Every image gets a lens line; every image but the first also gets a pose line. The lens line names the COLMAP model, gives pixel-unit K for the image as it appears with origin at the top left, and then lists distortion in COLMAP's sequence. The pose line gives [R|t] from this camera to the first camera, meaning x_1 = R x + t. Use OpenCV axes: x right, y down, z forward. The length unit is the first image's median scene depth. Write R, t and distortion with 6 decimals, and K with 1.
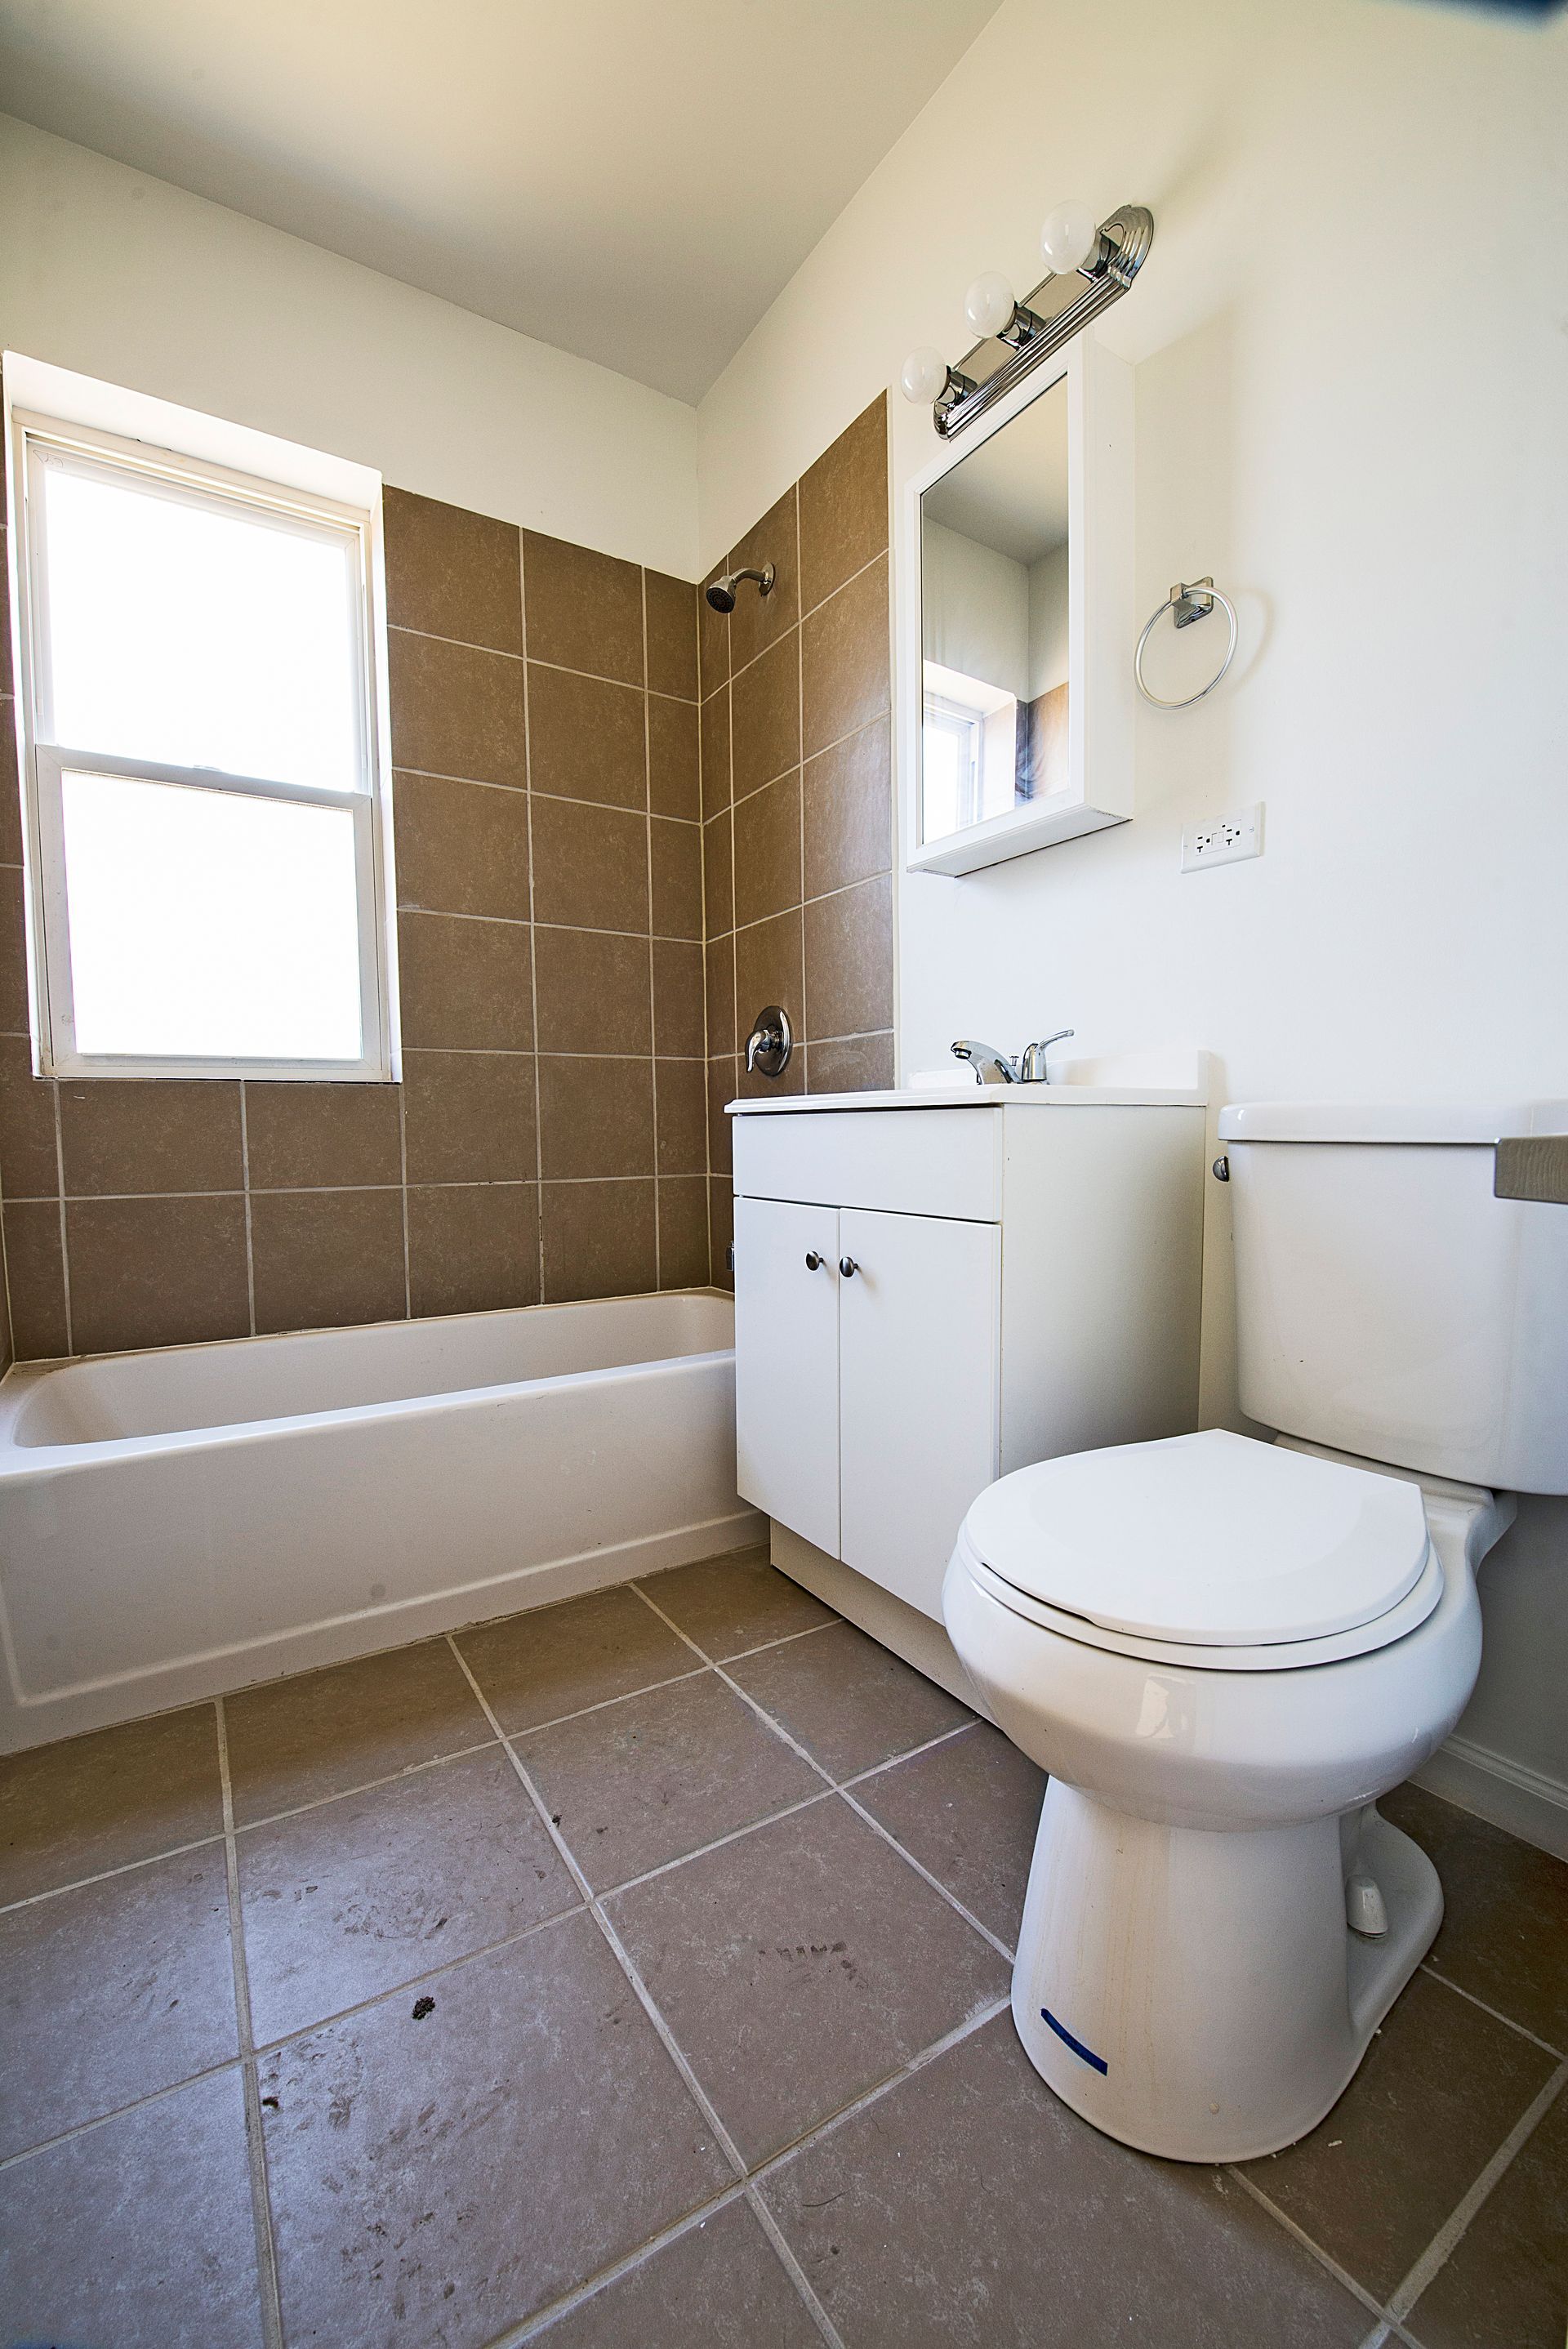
lens RADIAL K [[941.2, 0, 791.5], [0, 941.2, 1180.8], [0, 0, 1]] dist [-0.013917, -0.002179]
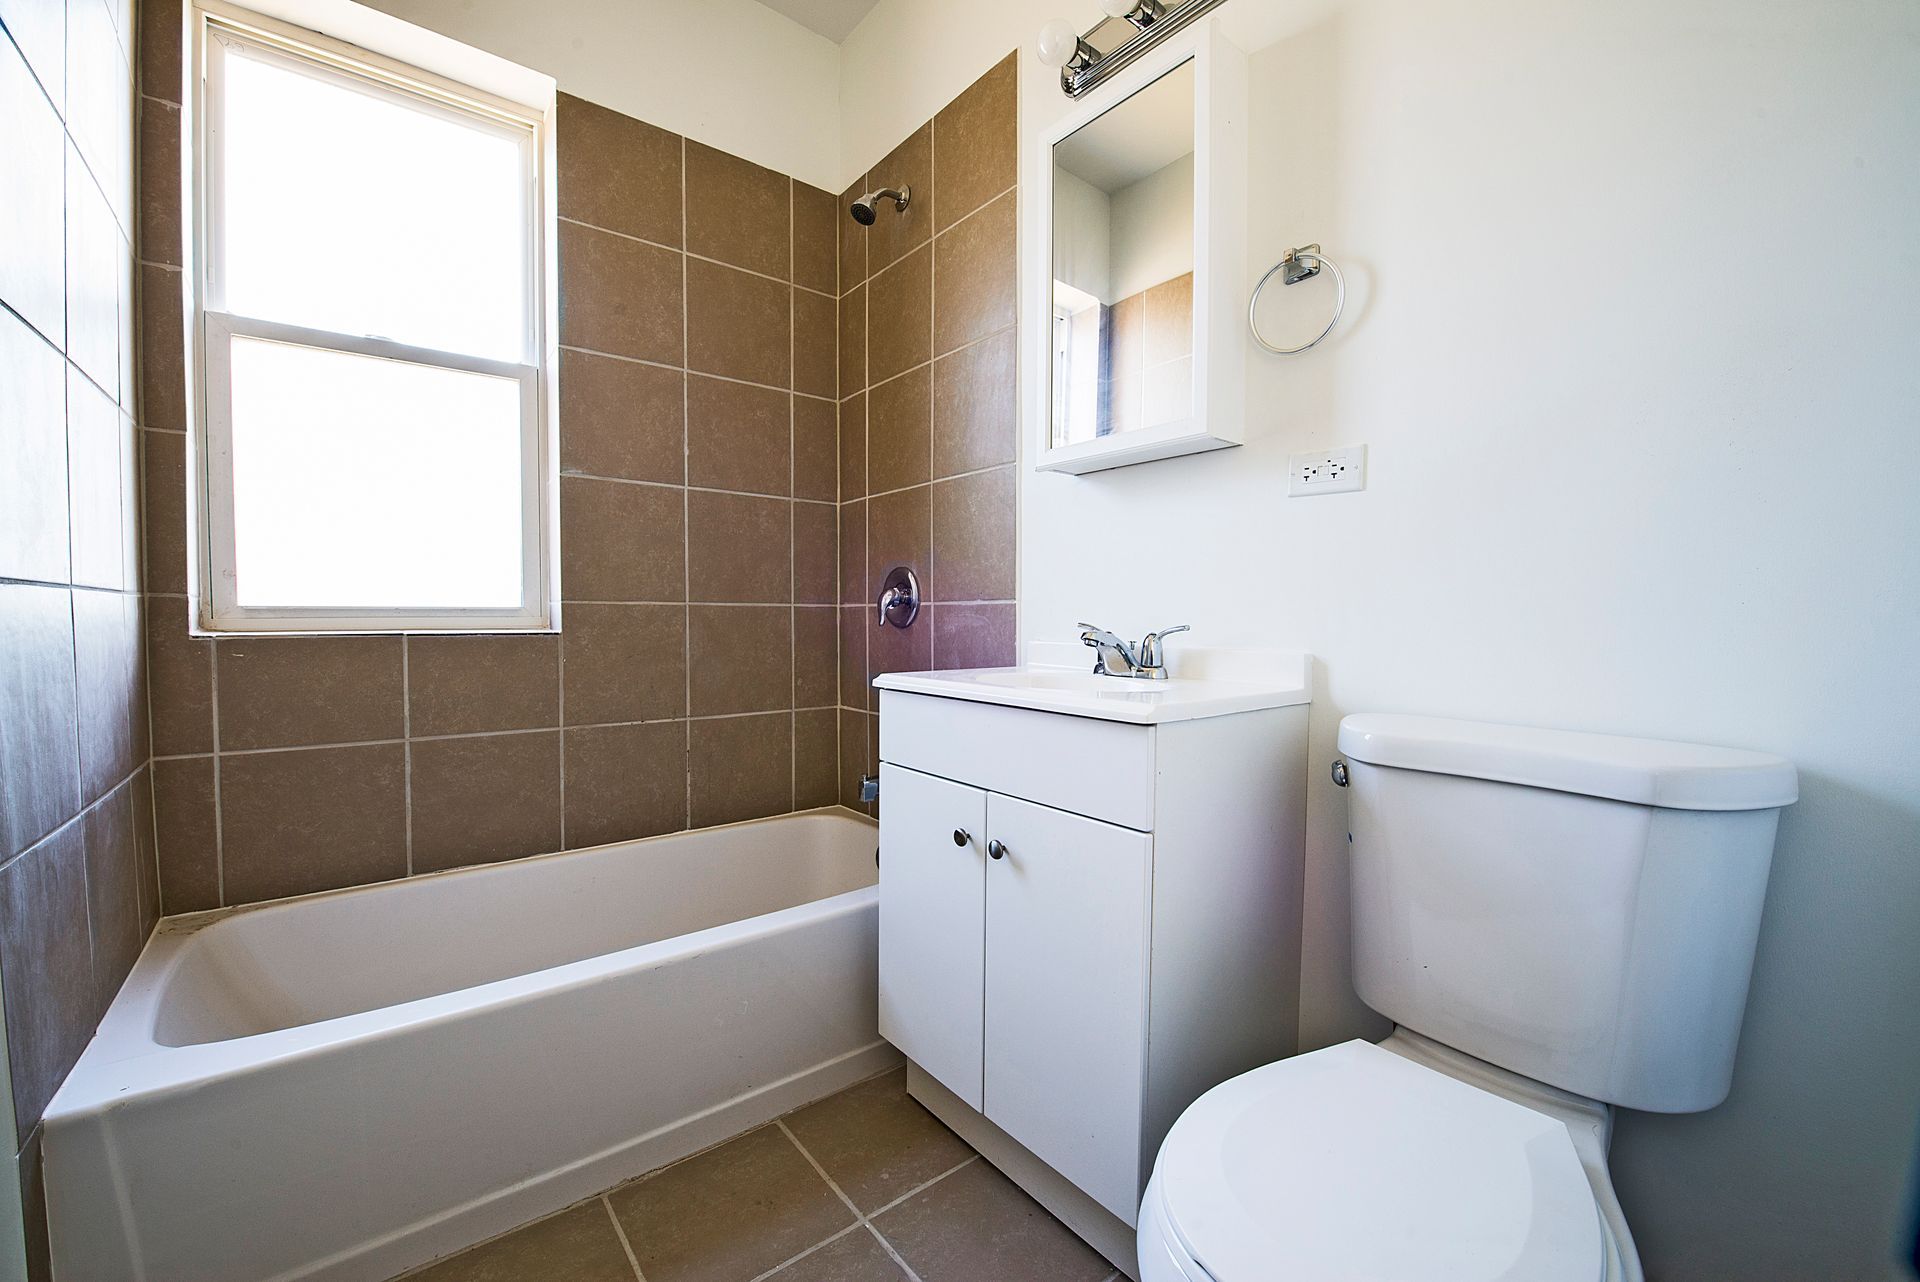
lens RADIAL K [[769.4, 0, 956.9], [0, 769.4, 637.0], [0, 0, 1]] dist [-0.013917, -0.002179]
pose [[0.994889, 0.012976, 0.100135, -0.056898], [-0.010357, 0.999592, -0.026623, -0.094718], [-0.100440, 0.025450, 0.994618, 0.085463]]
